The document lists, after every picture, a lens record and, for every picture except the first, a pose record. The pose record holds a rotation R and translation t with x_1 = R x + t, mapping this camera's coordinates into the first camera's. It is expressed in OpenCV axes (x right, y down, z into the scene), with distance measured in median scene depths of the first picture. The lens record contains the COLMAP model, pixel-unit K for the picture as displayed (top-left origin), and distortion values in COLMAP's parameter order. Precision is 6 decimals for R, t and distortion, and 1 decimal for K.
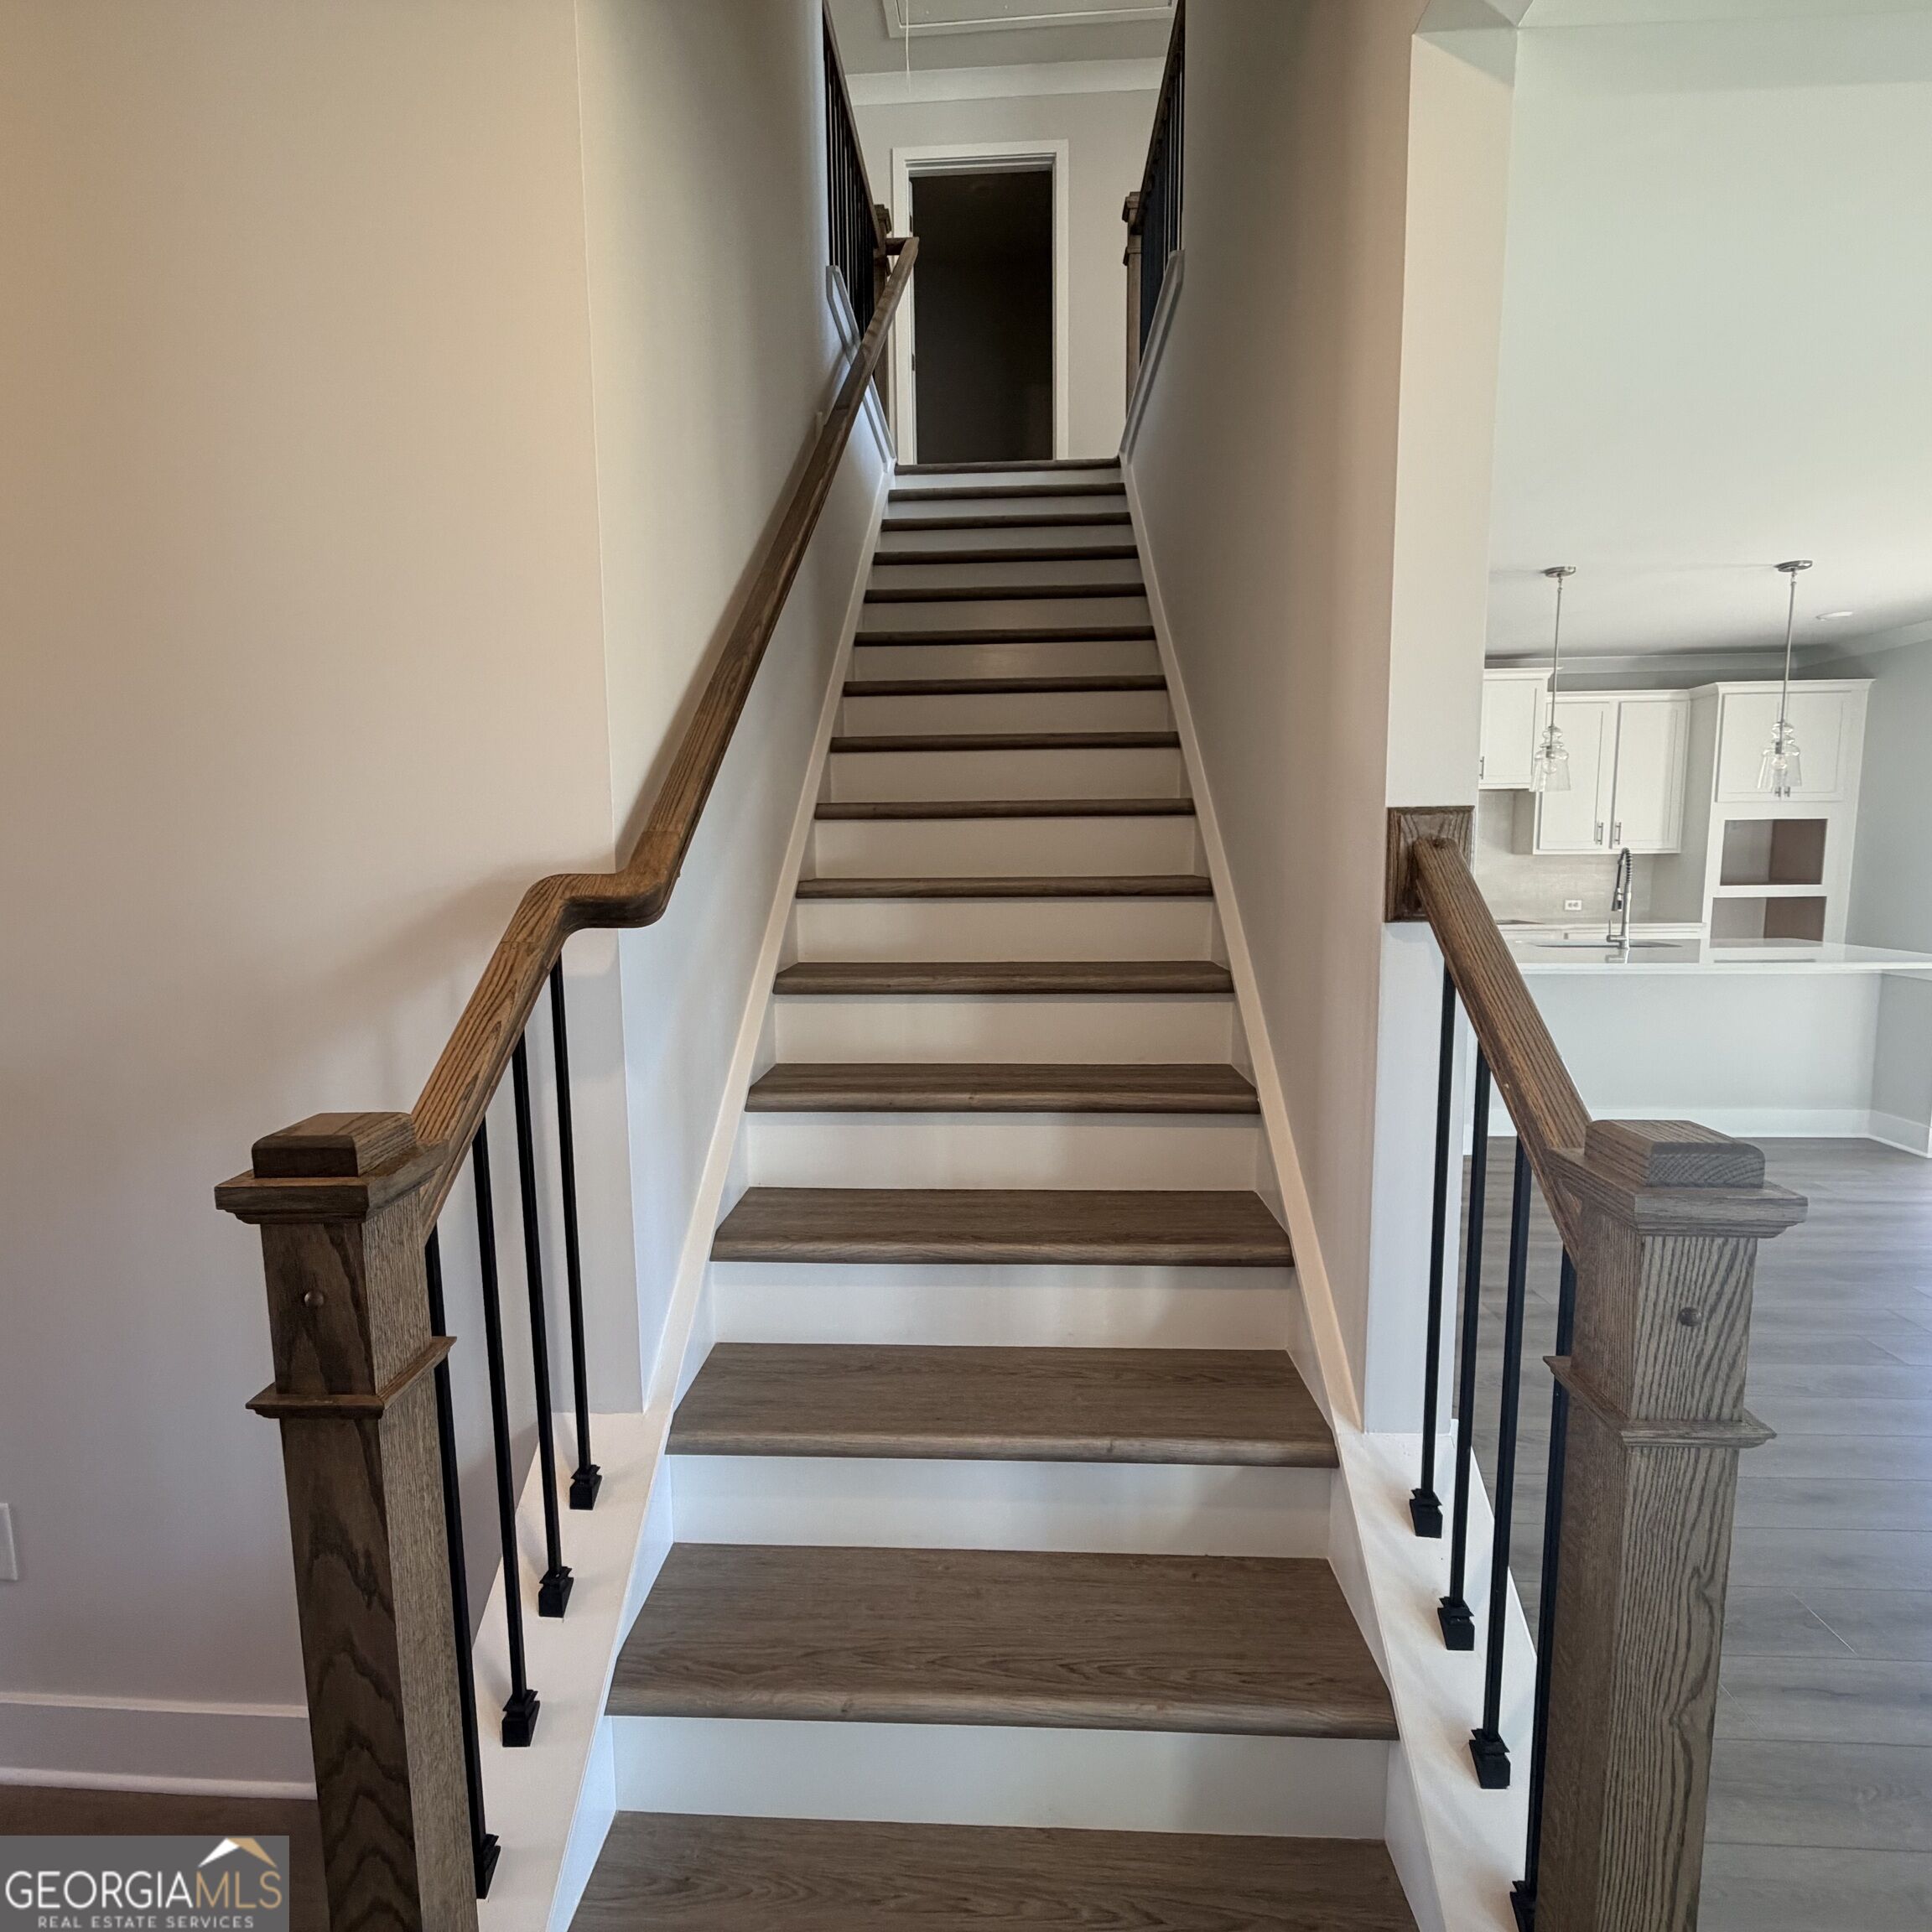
lens RADIAL K [[1028.5, 0, 958.9], [0, 1028.5, 966.6], [0, 0, 1]] dist [0.000782, 0.000130]
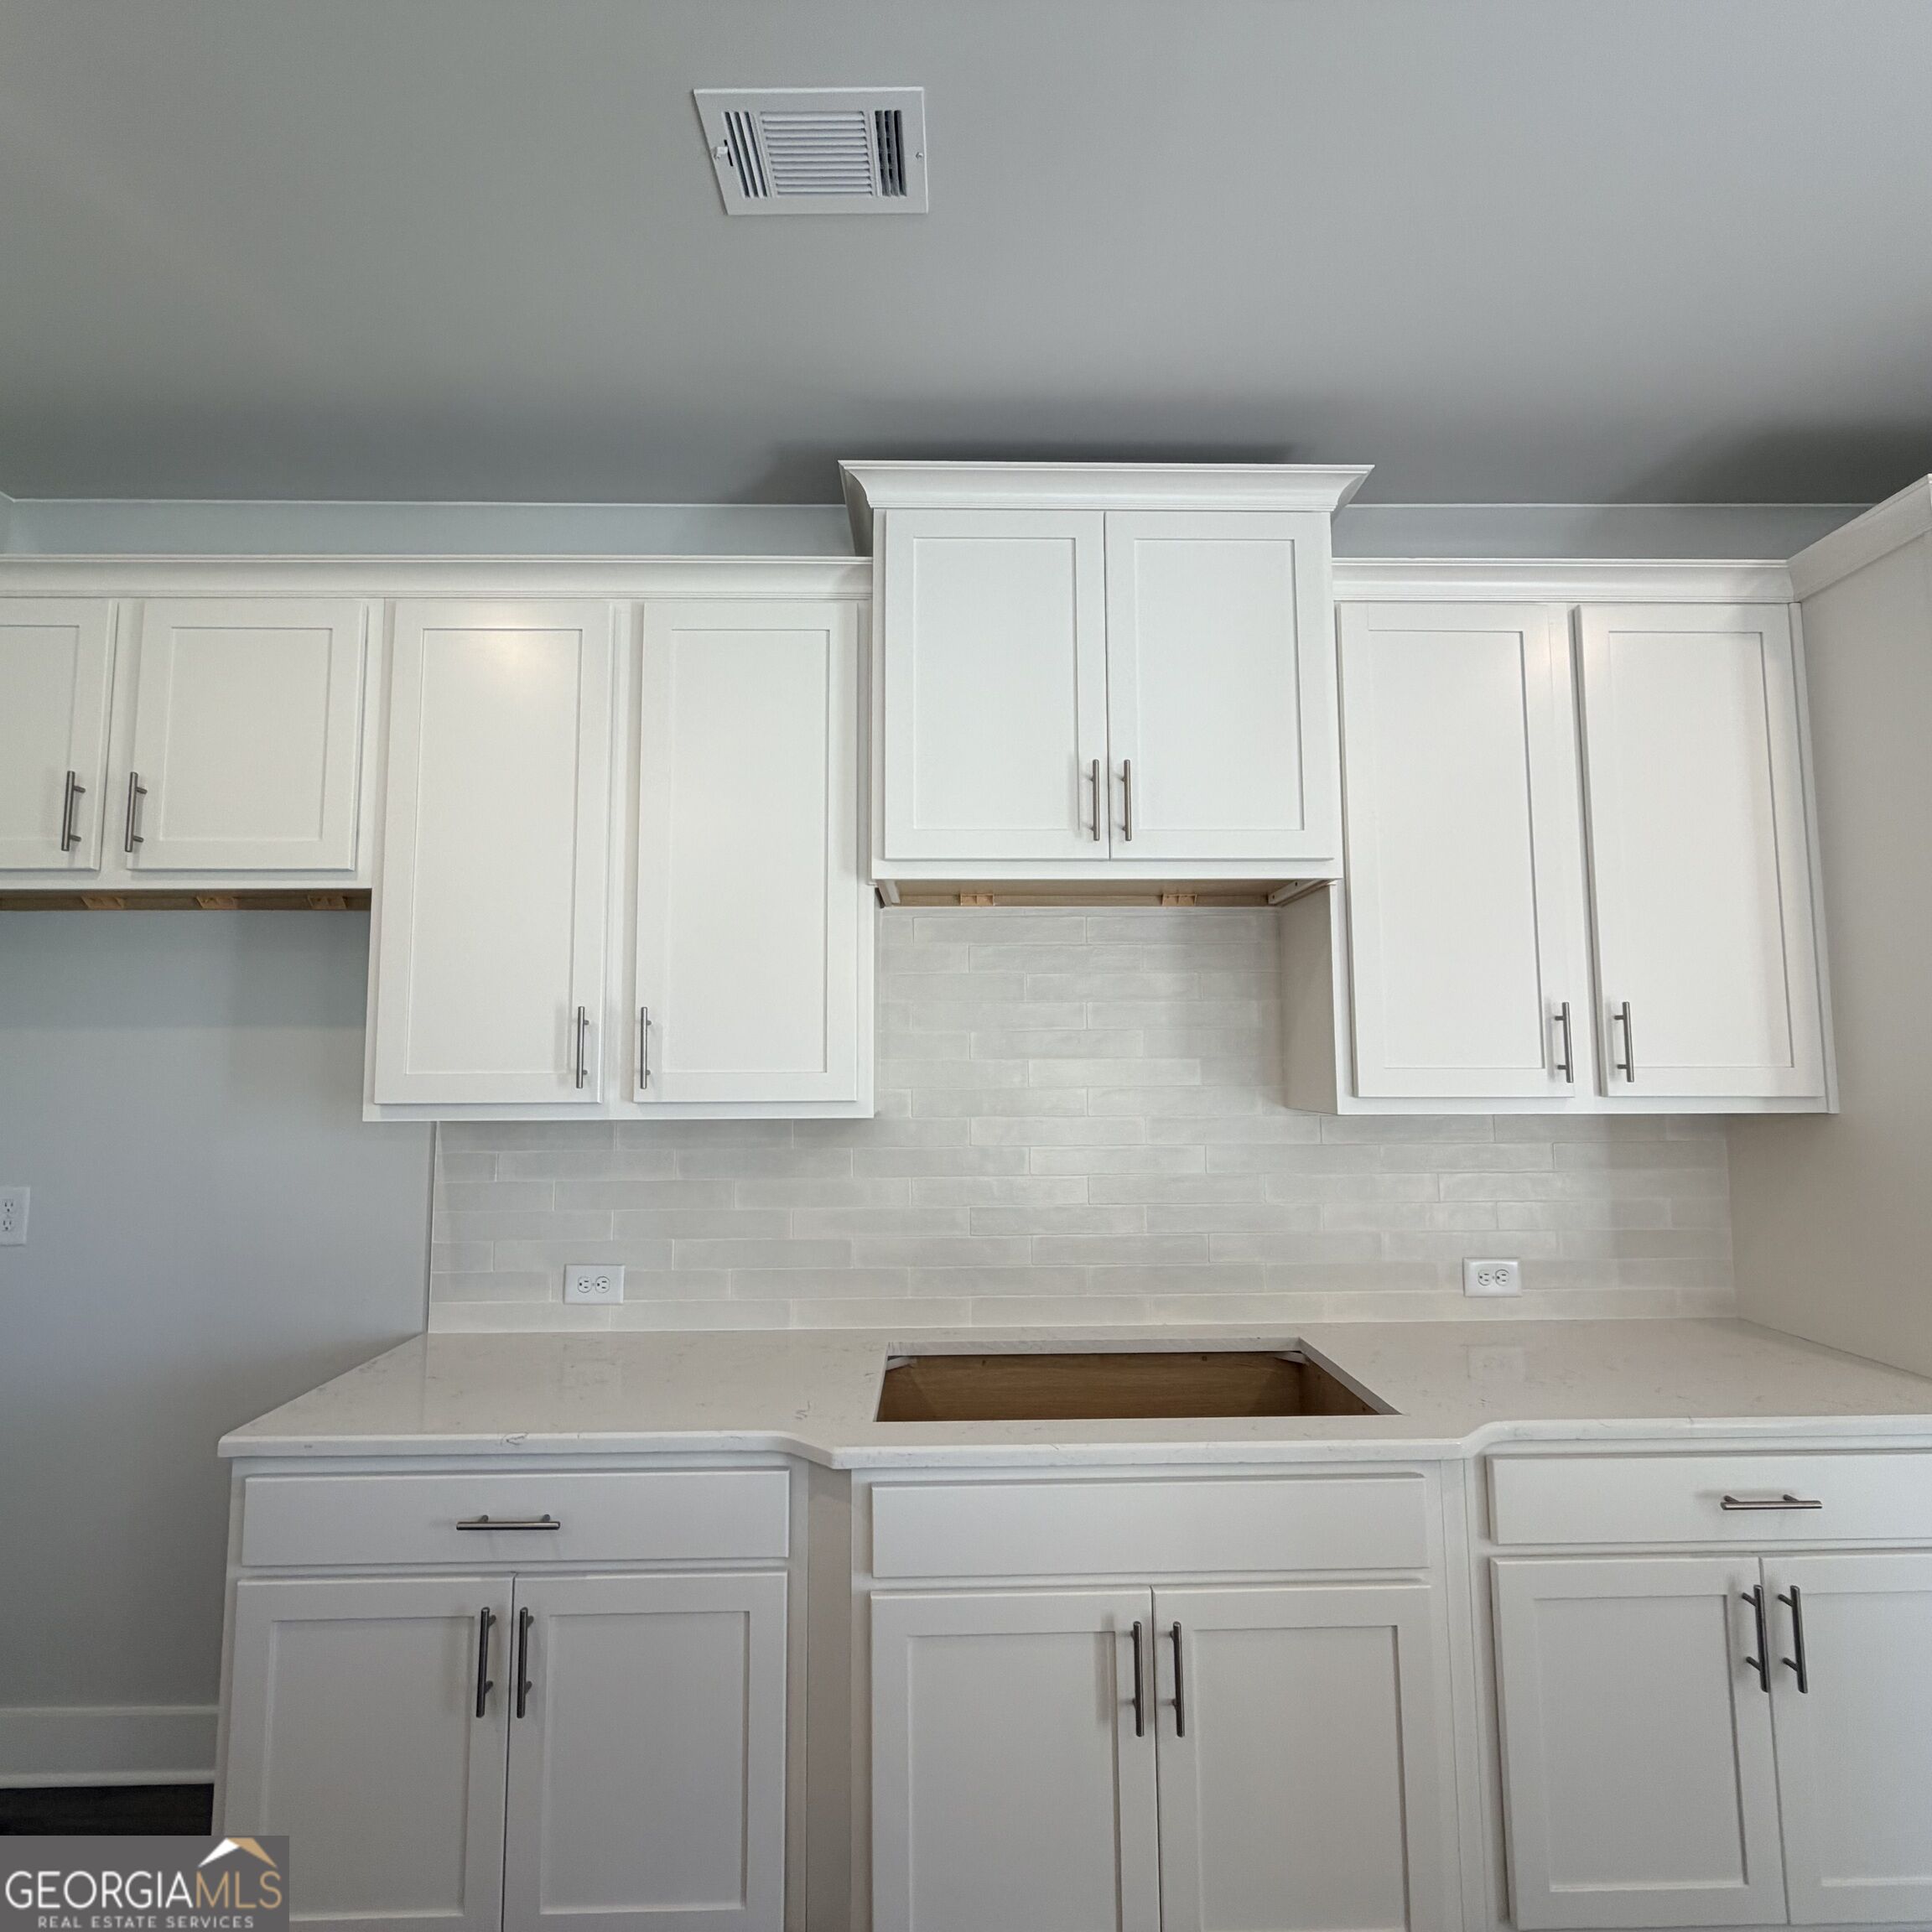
lens RADIAL K [[1028.5, 0, 958.9], [0, 1028.5, 966.6], [0, 0, 1]] dist [0.000782, 0.000130]
pose [[0.996817, 0.013438, 0.078579, 0.445811], [0.002838, 0.979084, -0.203438, -0.094609], [-0.079669, 0.203014, 0.975929, 0.749828]]
